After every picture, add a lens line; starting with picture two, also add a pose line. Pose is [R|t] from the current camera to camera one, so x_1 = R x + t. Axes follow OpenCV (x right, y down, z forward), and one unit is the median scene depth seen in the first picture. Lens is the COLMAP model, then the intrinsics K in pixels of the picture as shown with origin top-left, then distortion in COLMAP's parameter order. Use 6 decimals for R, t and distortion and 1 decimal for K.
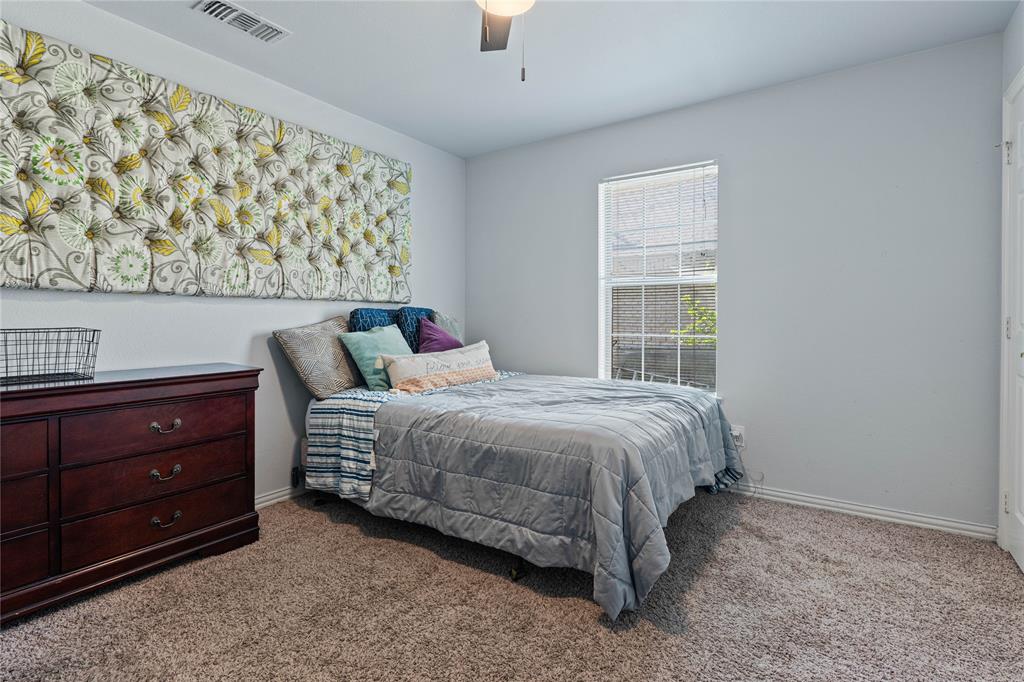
lens RADIAL K [[486.6, 0, 514.8], [0, 486.6, 325.6], [0, 0, 1]] dist [-0.004131, -0.000323]
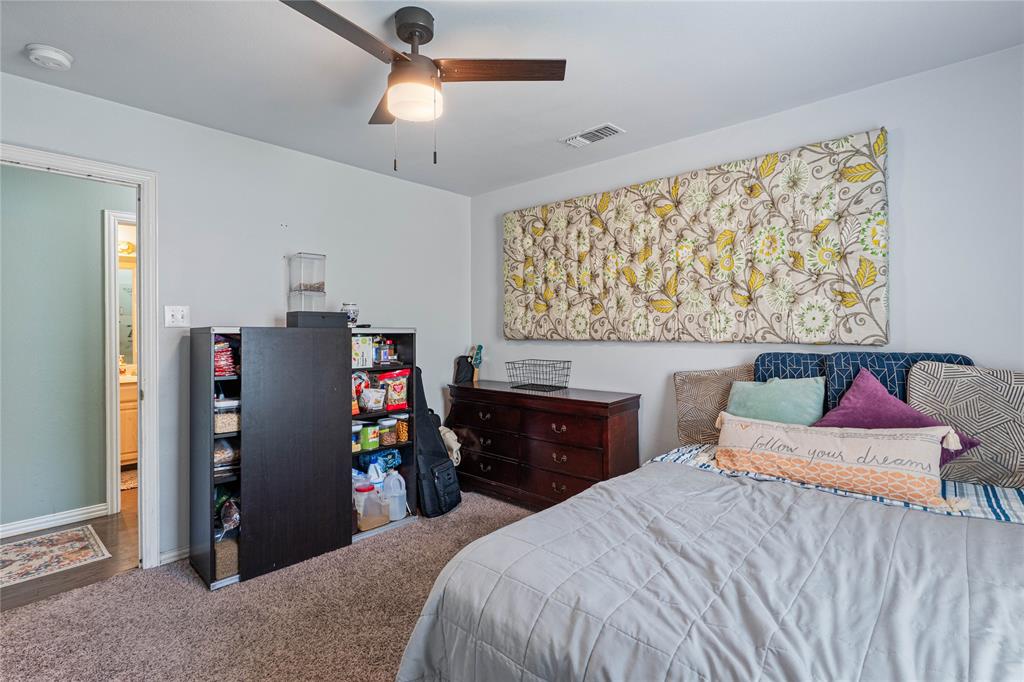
lens RADIAL K [[486.6, 0, 514.8], [0, 486.6, 325.6], [0, 0, 1]] dist [-0.004131, -0.000323]
pose [[-0.152807, 0.004803, -0.988244, 0.642956], [0.000455, 0.999988, 0.004789, -0.099788], [0.988256, 0.000282, -0.152807, 0.821973]]
